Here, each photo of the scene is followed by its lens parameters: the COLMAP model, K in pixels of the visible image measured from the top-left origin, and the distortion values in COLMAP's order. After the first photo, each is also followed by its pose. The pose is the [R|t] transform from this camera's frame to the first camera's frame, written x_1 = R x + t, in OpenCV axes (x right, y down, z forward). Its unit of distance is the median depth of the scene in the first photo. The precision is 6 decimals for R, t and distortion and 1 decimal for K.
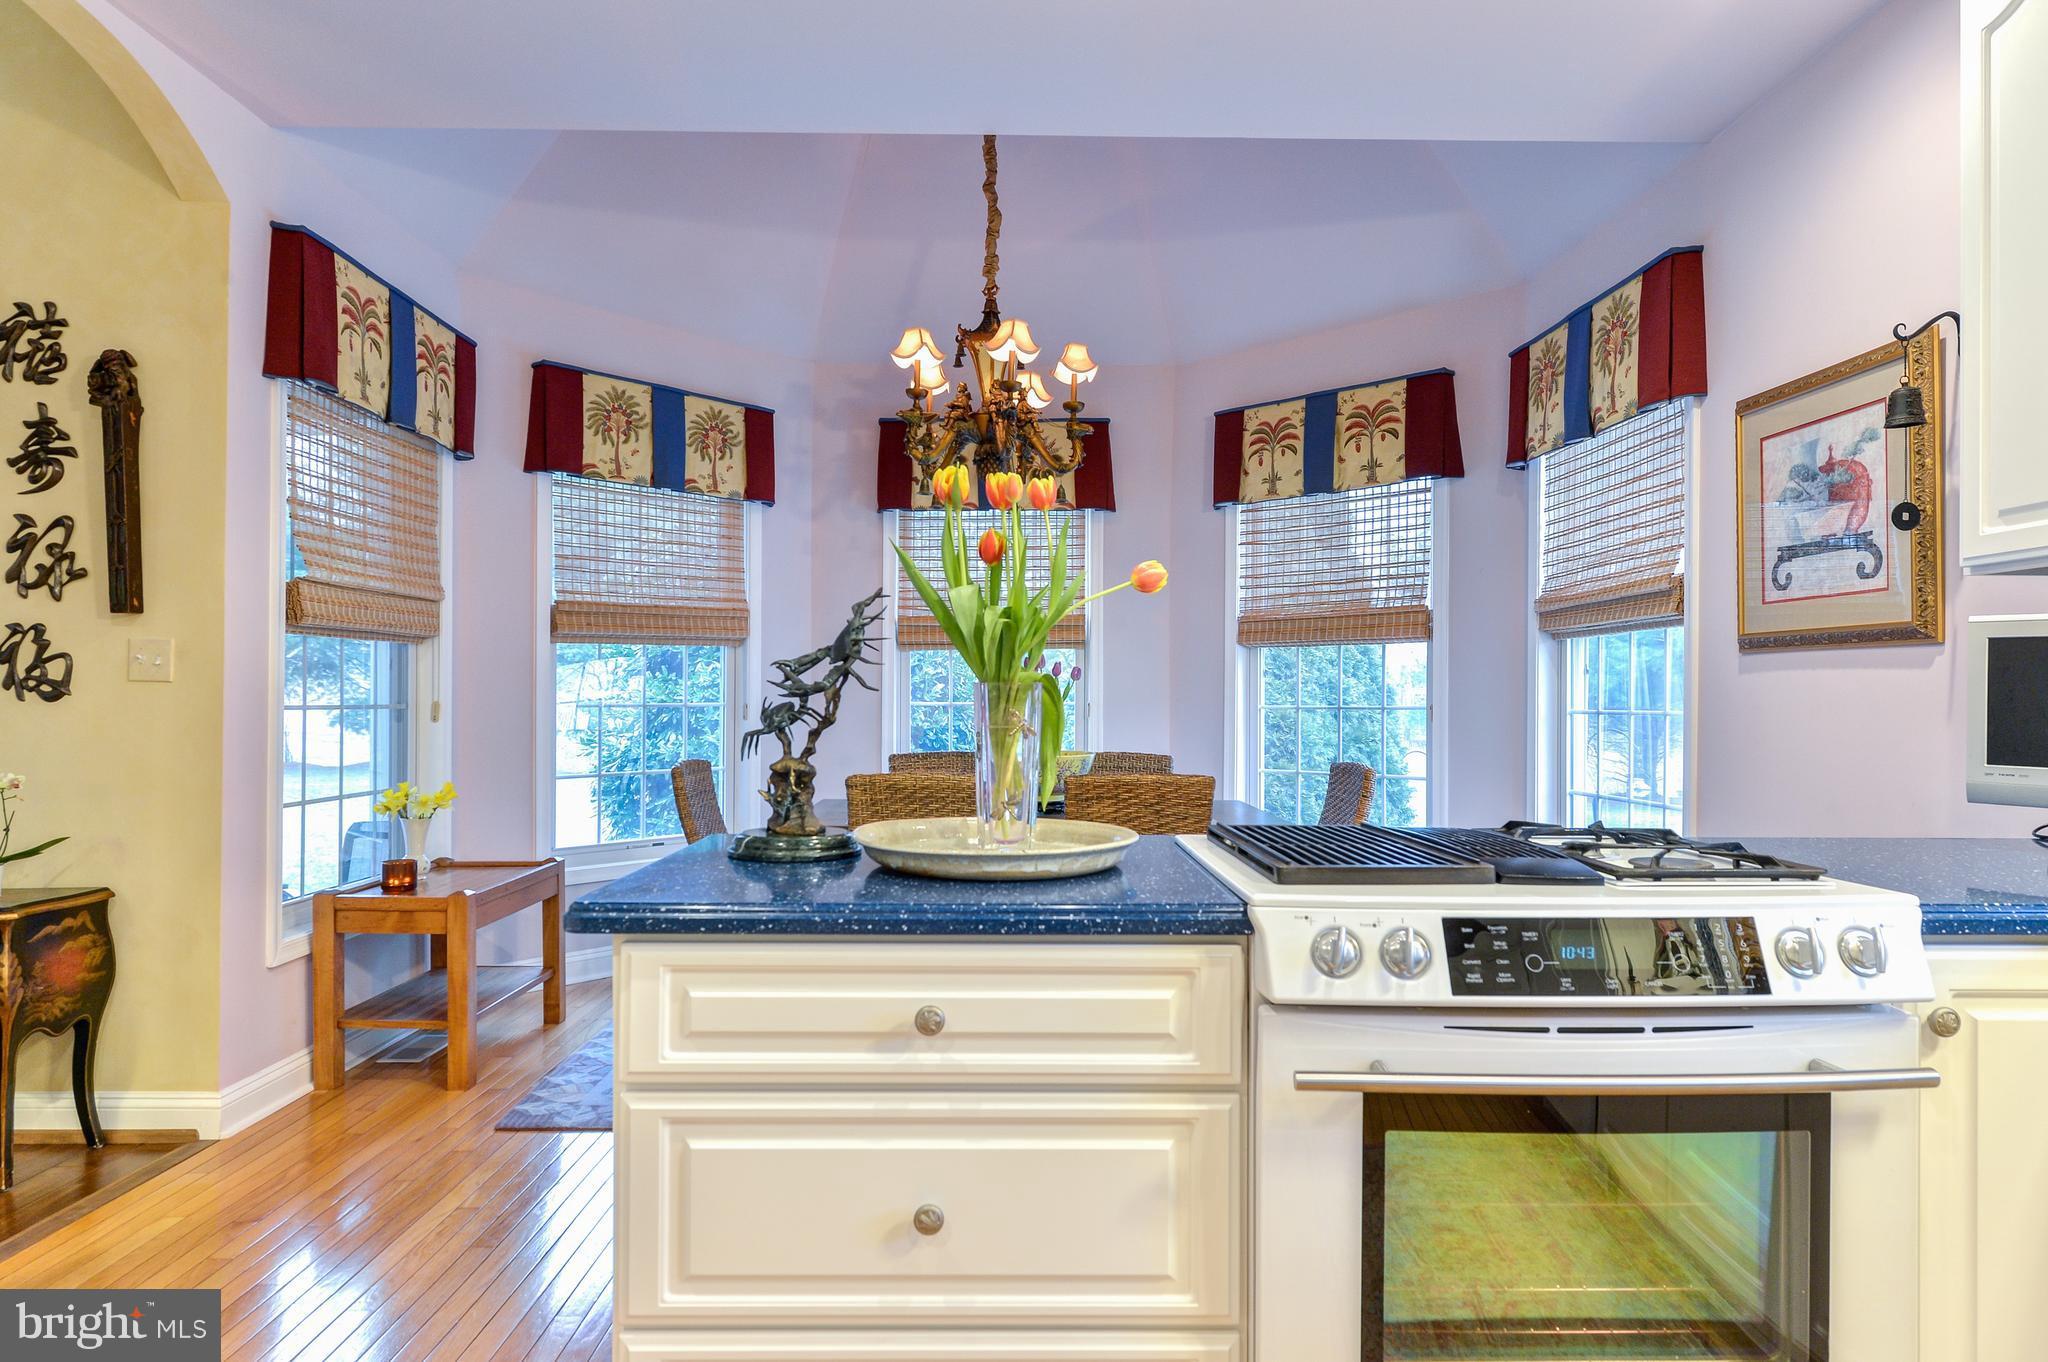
lens RADIAL K [[1180.0, 0, 1026.2], [0, 1180.0, 695.9], [0, 0, 1]] dist [0.001027, -0.000504]
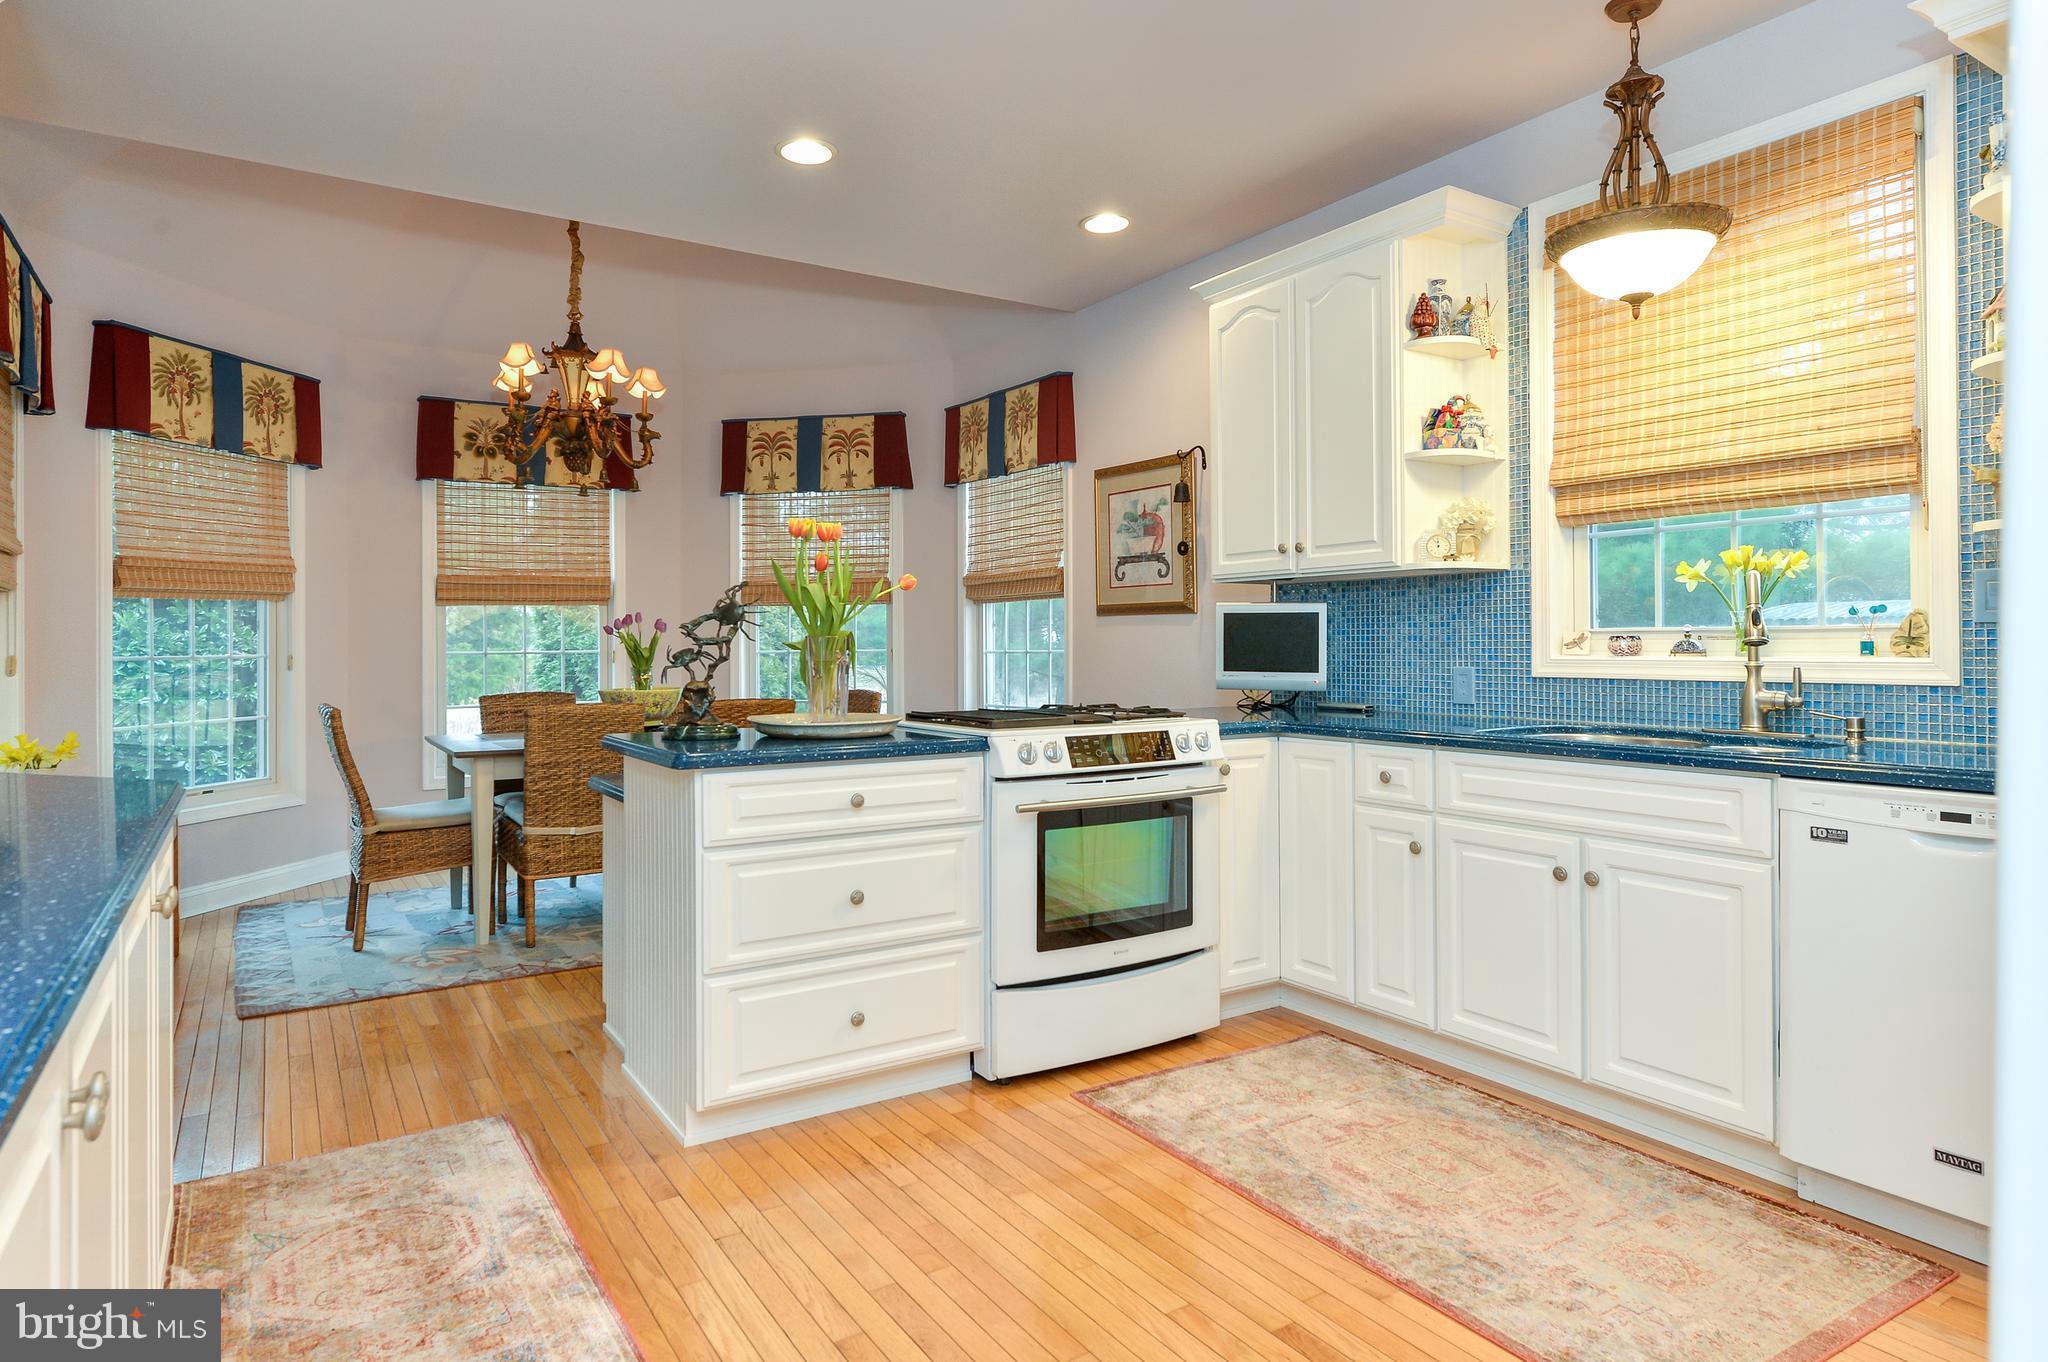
lens RADIAL K [[1141.0, 0, 1016.5], [0, 1141.0, 658.3], [0, 0, 1]] dist [0.001099, 0.000925]
pose [[0.847933, -0.015873, 0.529866, -0.394271], [0.008813, 0.999836, 0.015848, -0.001442], [-0.530030, -0.008768, 0.847933, -0.367535]]
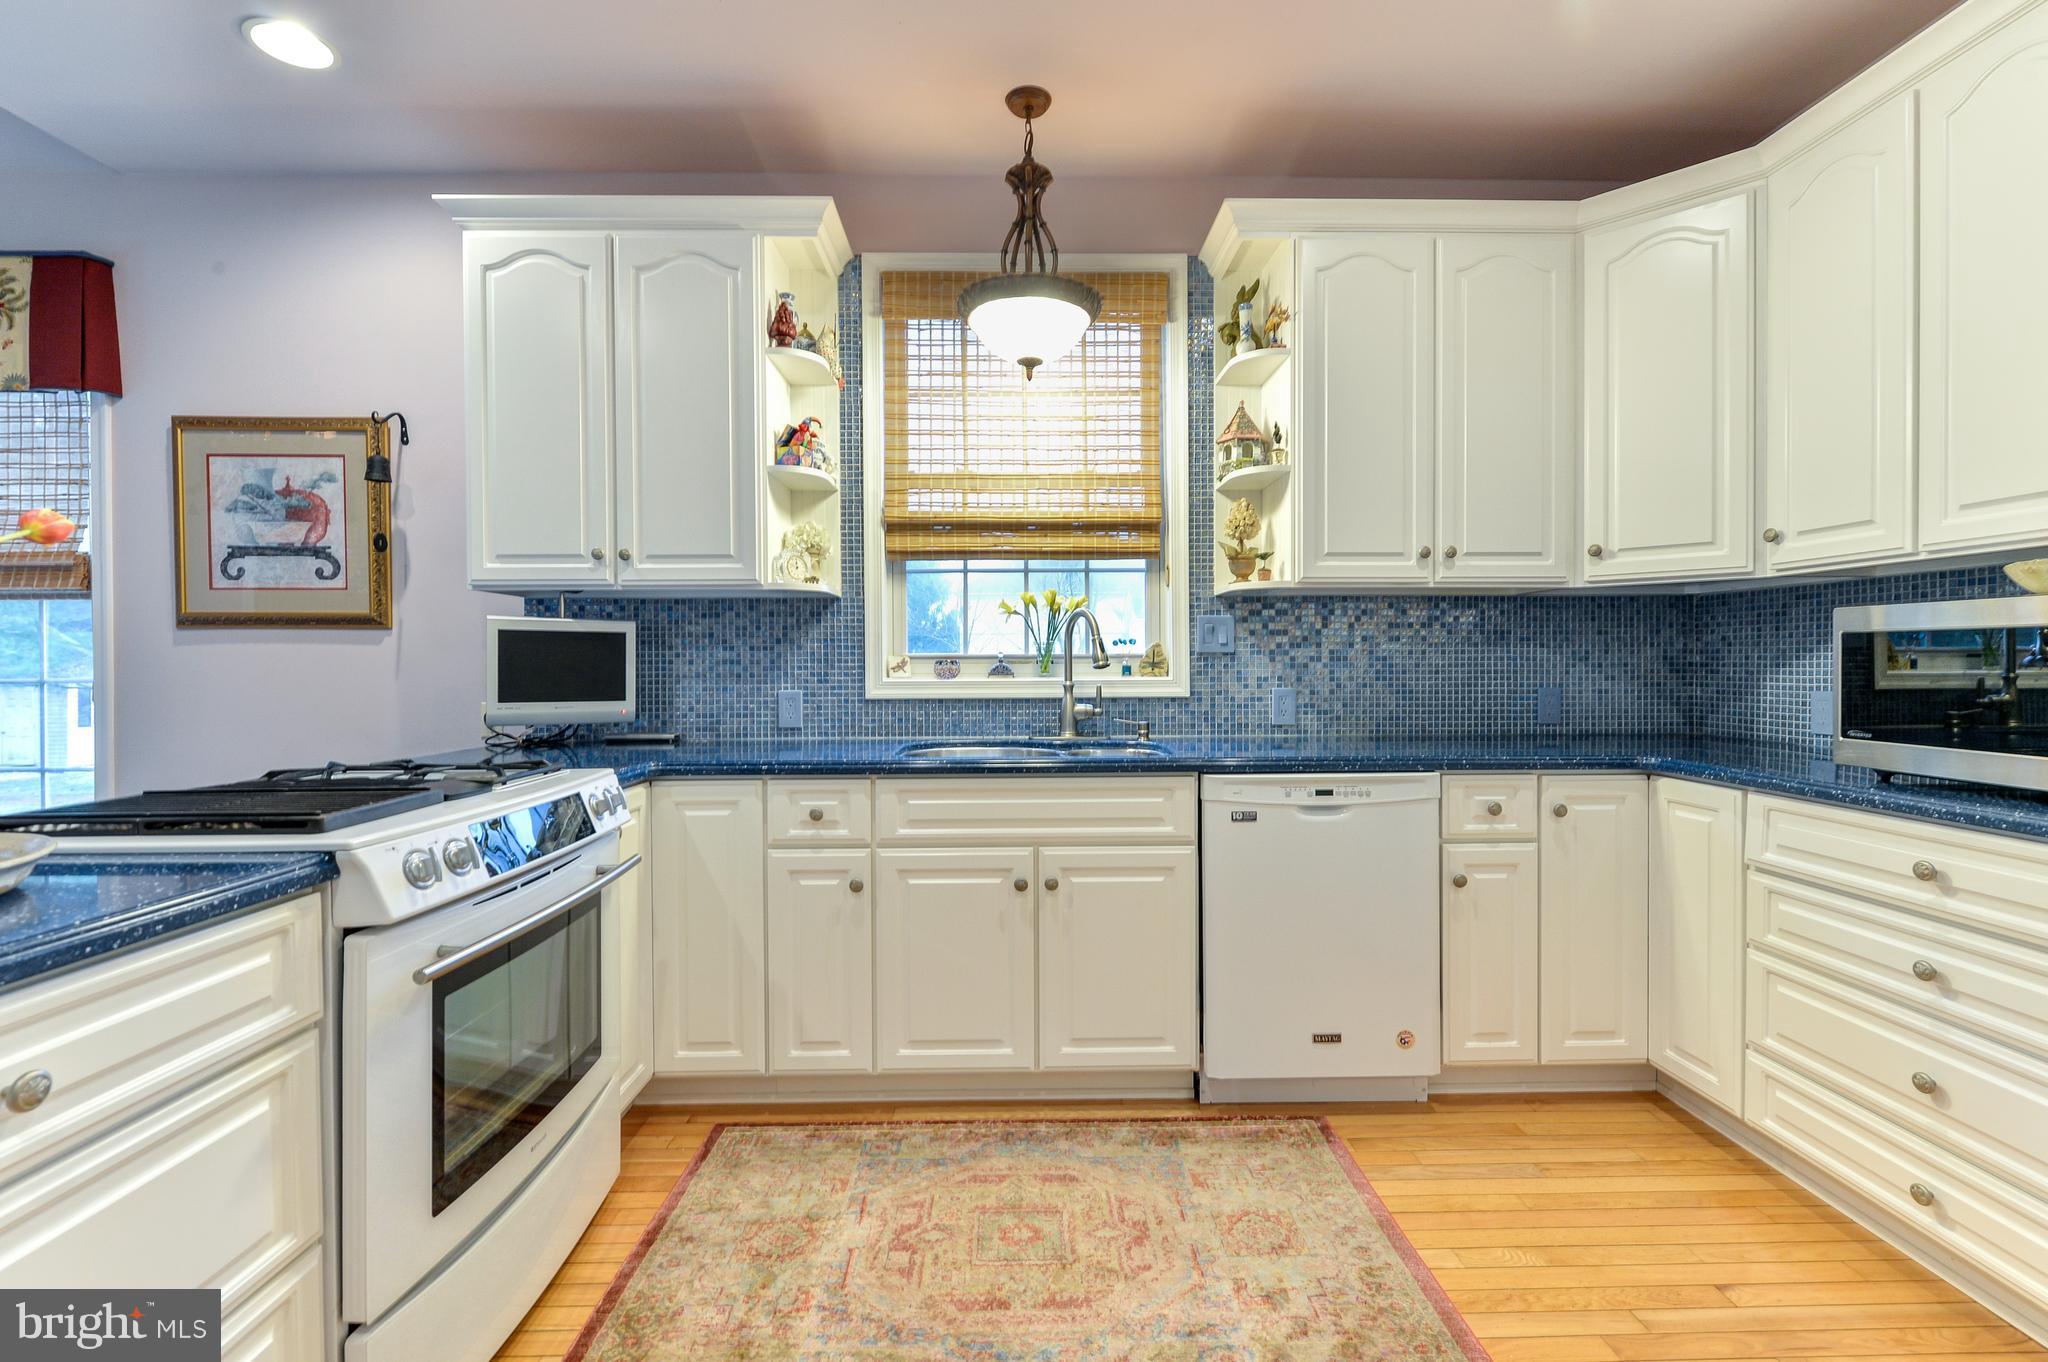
lens RADIAL K [[857.8, 0, 1019.9], [0, 857.8, 673.3], [0, 0, 1]] dist [-0.009613, 0.000036]
pose [[-0.011253, -0.010107, 0.999886, -0.266396], [0.004003, 0.999940, 0.010153, 0.003594], [-0.999929, 0.004116, -0.011212, 0.166894]]
